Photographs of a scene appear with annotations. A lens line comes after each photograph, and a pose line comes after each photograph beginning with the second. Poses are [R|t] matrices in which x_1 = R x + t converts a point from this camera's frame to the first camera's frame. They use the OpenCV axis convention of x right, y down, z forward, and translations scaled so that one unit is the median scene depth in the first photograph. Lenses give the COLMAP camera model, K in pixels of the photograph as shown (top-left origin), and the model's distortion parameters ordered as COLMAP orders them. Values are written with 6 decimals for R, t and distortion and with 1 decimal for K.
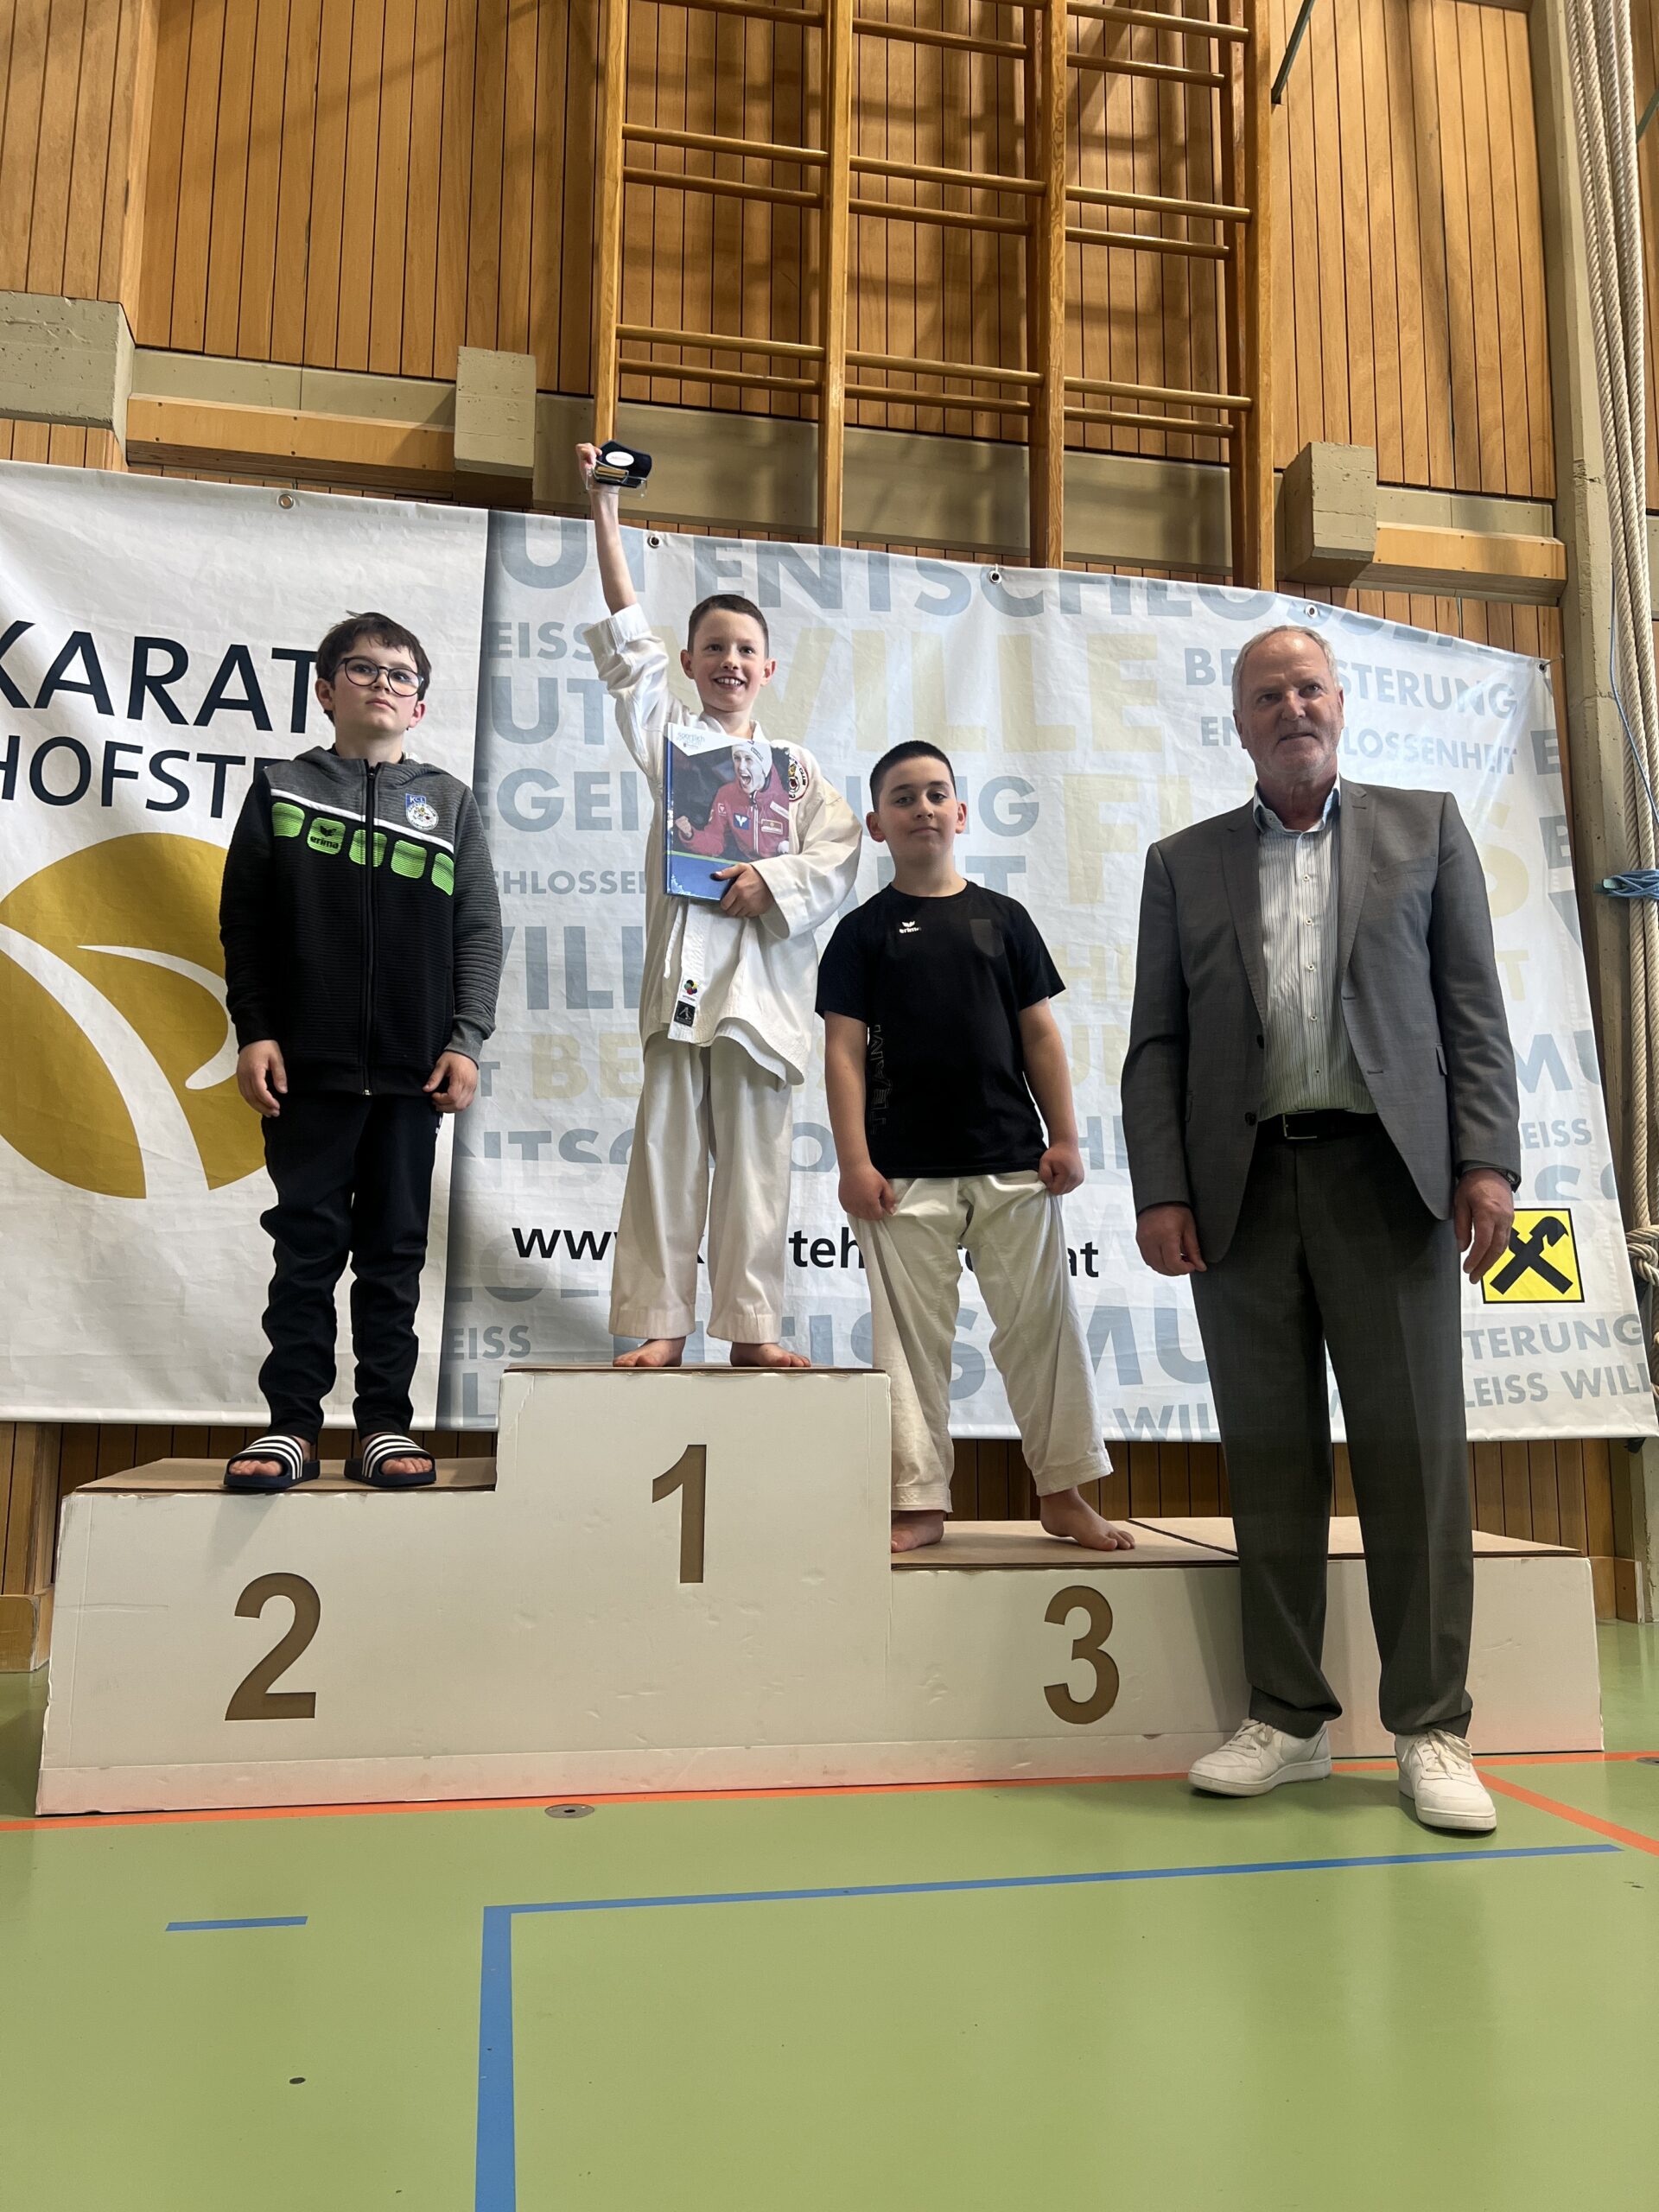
lens RADIAL K [[1677.4, 0, 822.4], [0, 1677.4, 1105.9], [0, 0, 1]] dist [0.049620, -0.055780]
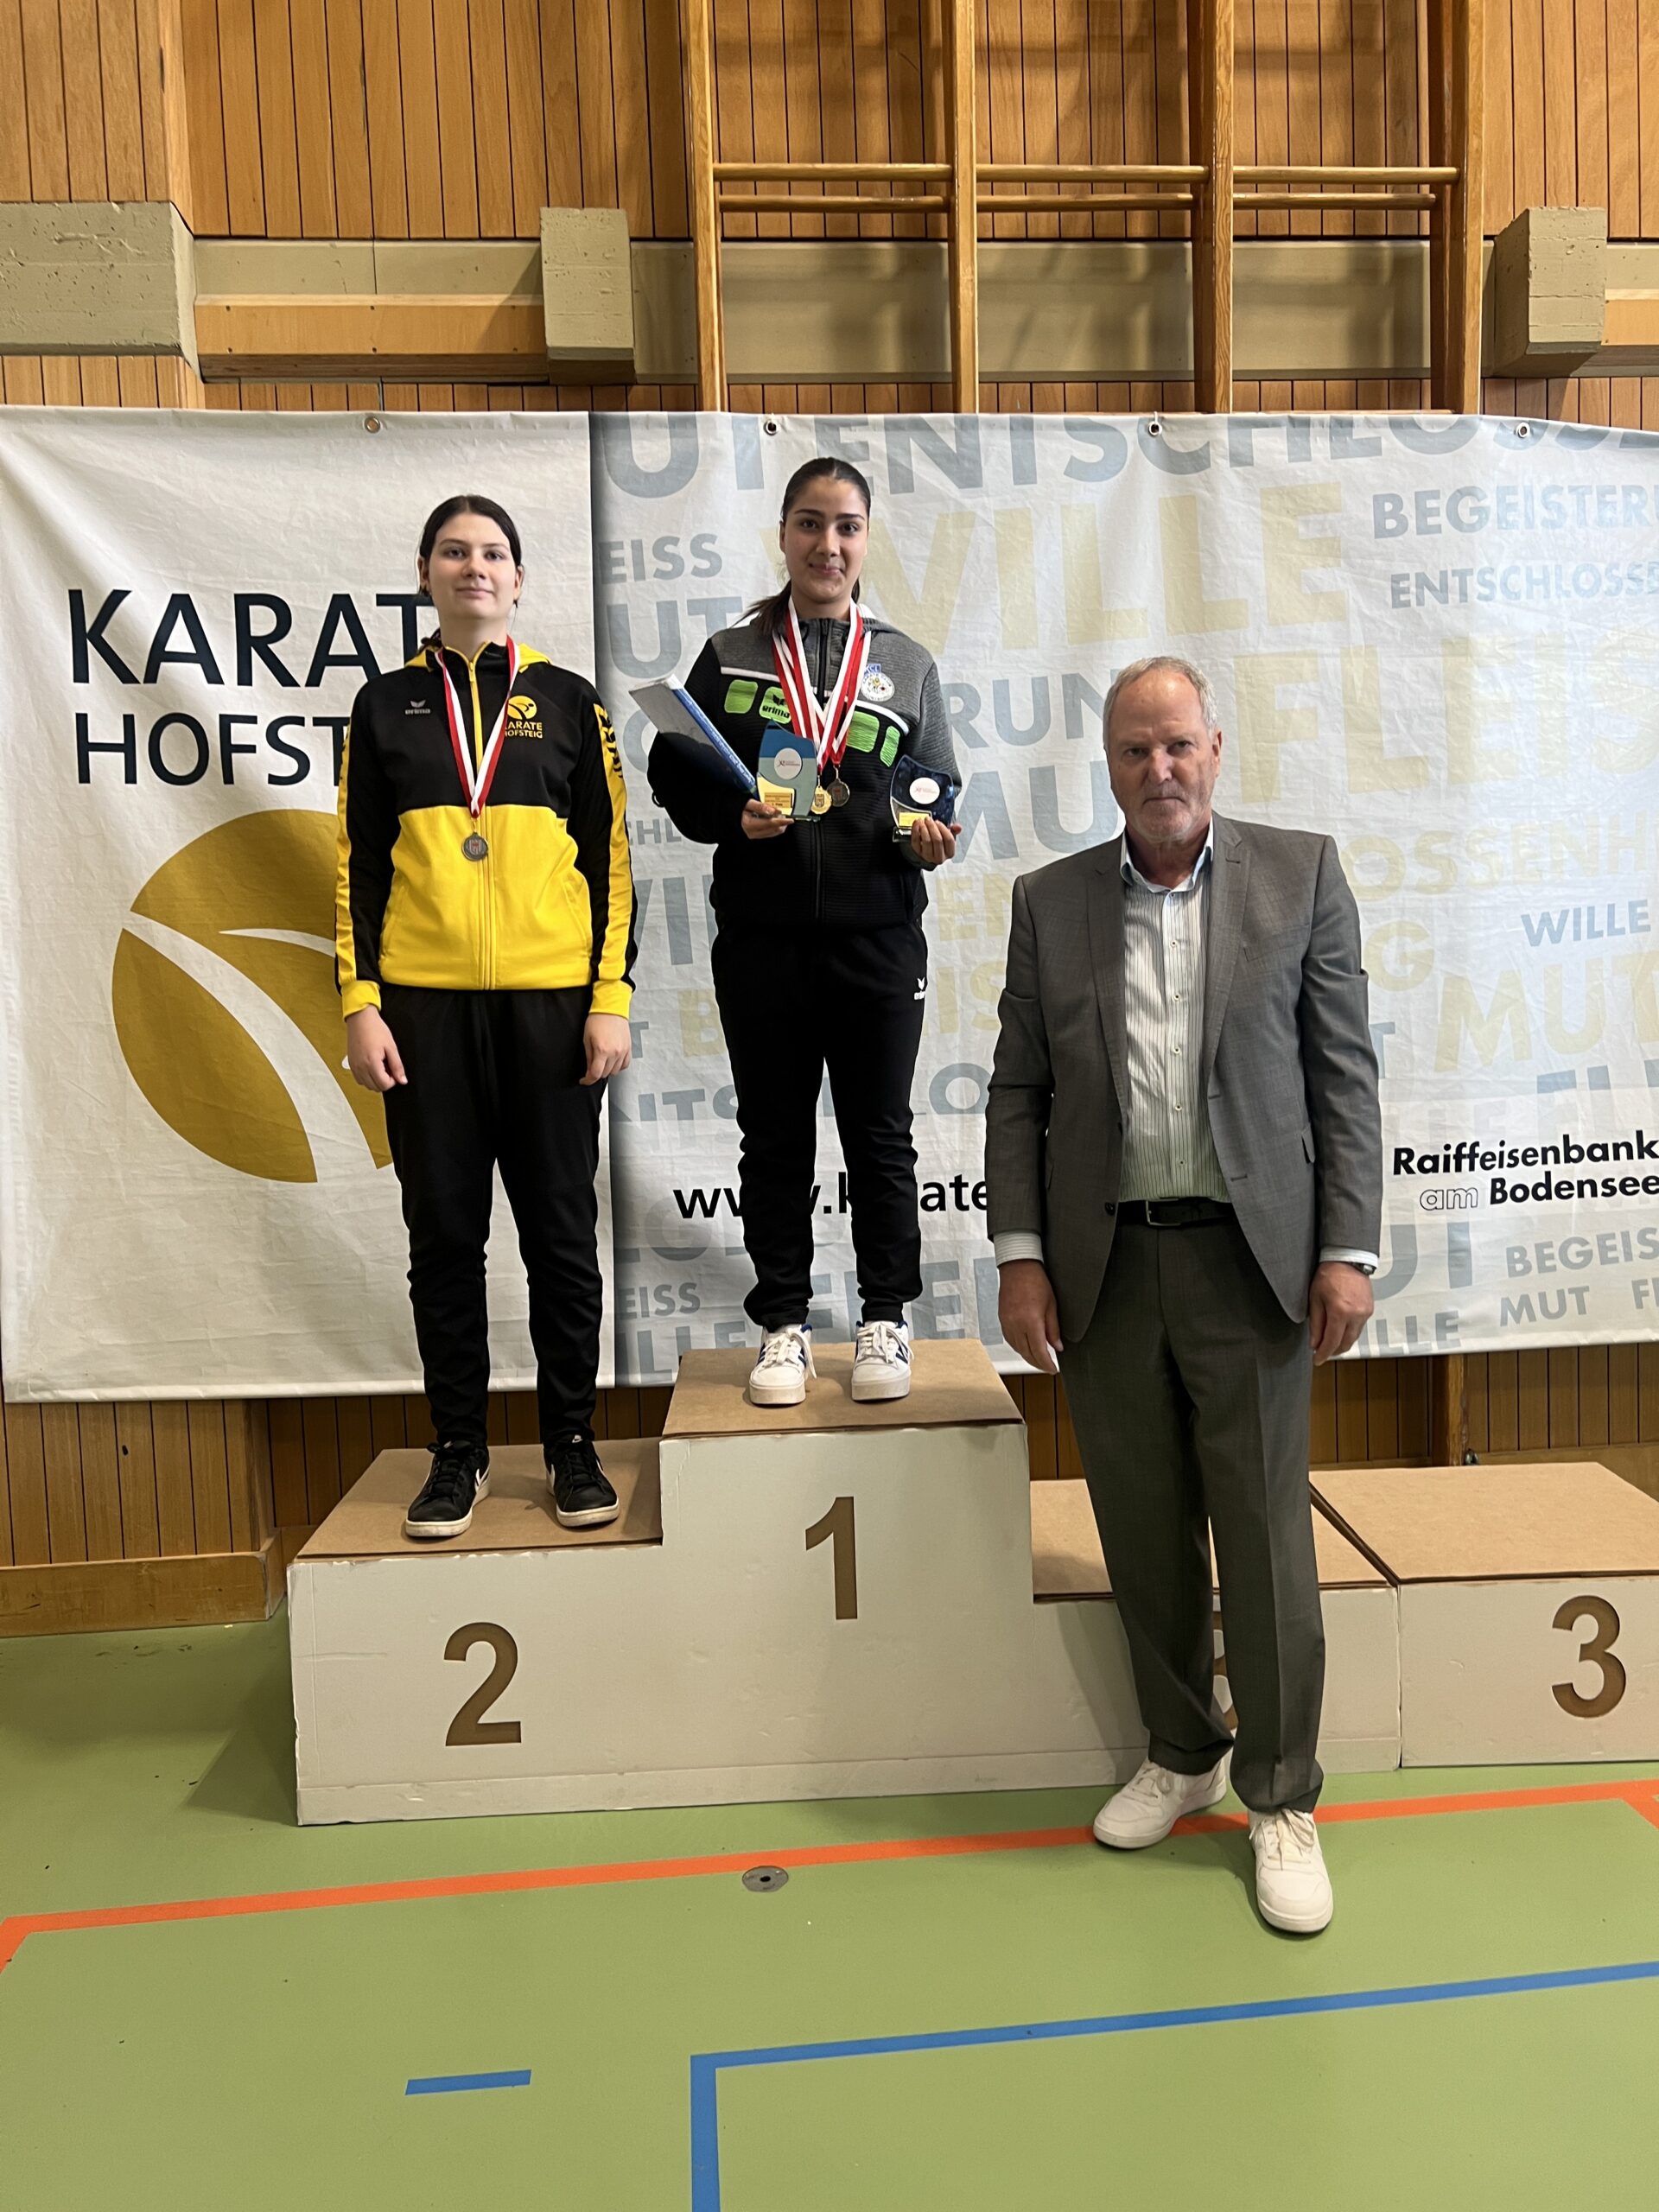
lens RADIAL K [[1691.8, 0, 826.0], [0, 1691.8, 1091.3], [0, 0, 1]] dist [0.051914, -0.060934]
pose [[0.994589, -0.034955, -0.097827, 0.006240], [0.055316, 0.975287, 0.213904, -0.178972], [0.087933, -0.218158, 0.971944, 0.037966]]
